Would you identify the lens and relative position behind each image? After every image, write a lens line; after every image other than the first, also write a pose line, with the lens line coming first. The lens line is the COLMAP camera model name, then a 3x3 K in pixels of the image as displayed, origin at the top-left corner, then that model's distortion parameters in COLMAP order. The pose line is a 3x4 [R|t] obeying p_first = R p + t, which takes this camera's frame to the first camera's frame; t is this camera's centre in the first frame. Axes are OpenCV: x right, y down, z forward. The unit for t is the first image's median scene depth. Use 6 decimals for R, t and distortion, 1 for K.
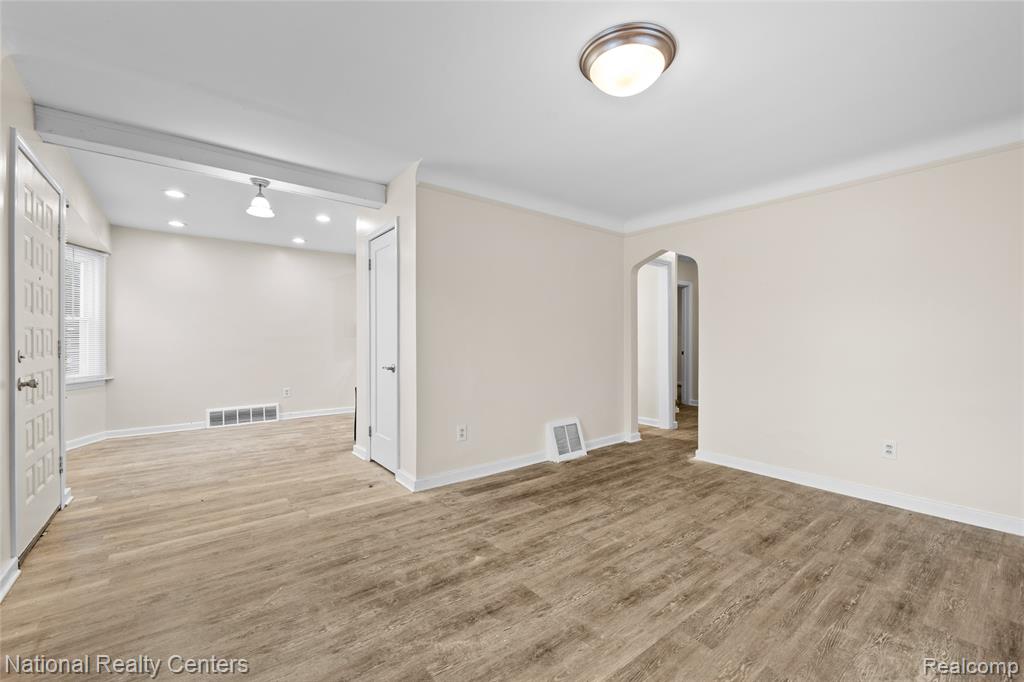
lens RADIAL K [[420.4, 0, 512.0], [0, 420.4, 338.6], [0, 0, 1]] dist [0.002027, 0.000056]
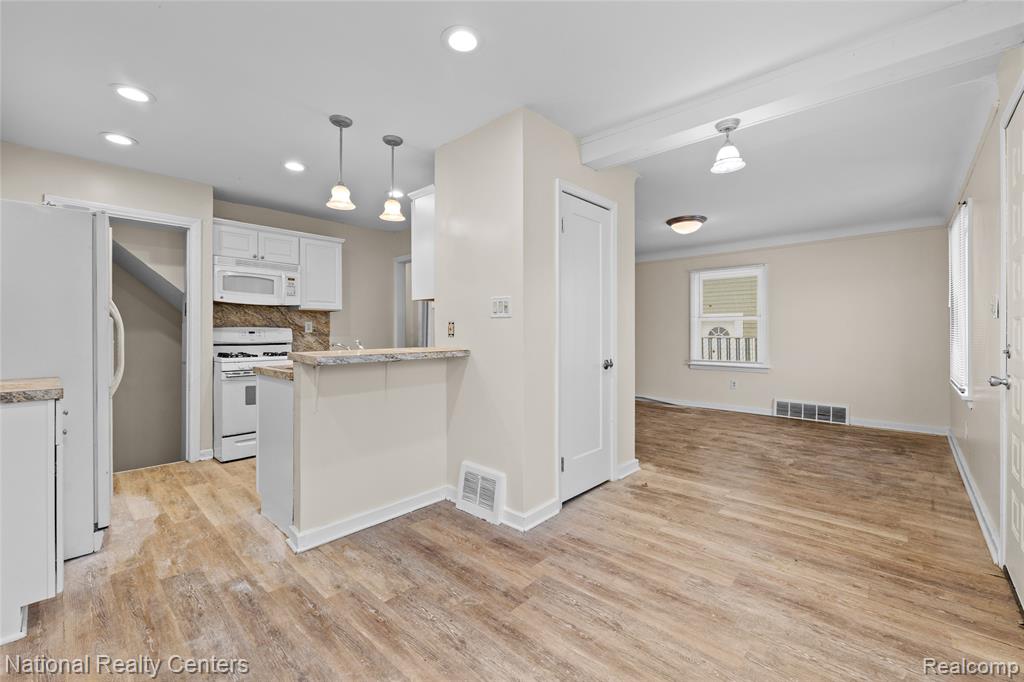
lens RADIAL K [[420.4, 0, 514.6], [0, 420.4, 333.3], [0, 0, 1]] dist [0.002027, 0.000056]
pose [[-0.154686, -0.003313, 0.987958, -1.546230], [0.006907, 0.999966, 0.004434, -0.011140], [-0.987940, 0.007509, -0.154658, 1.787092]]
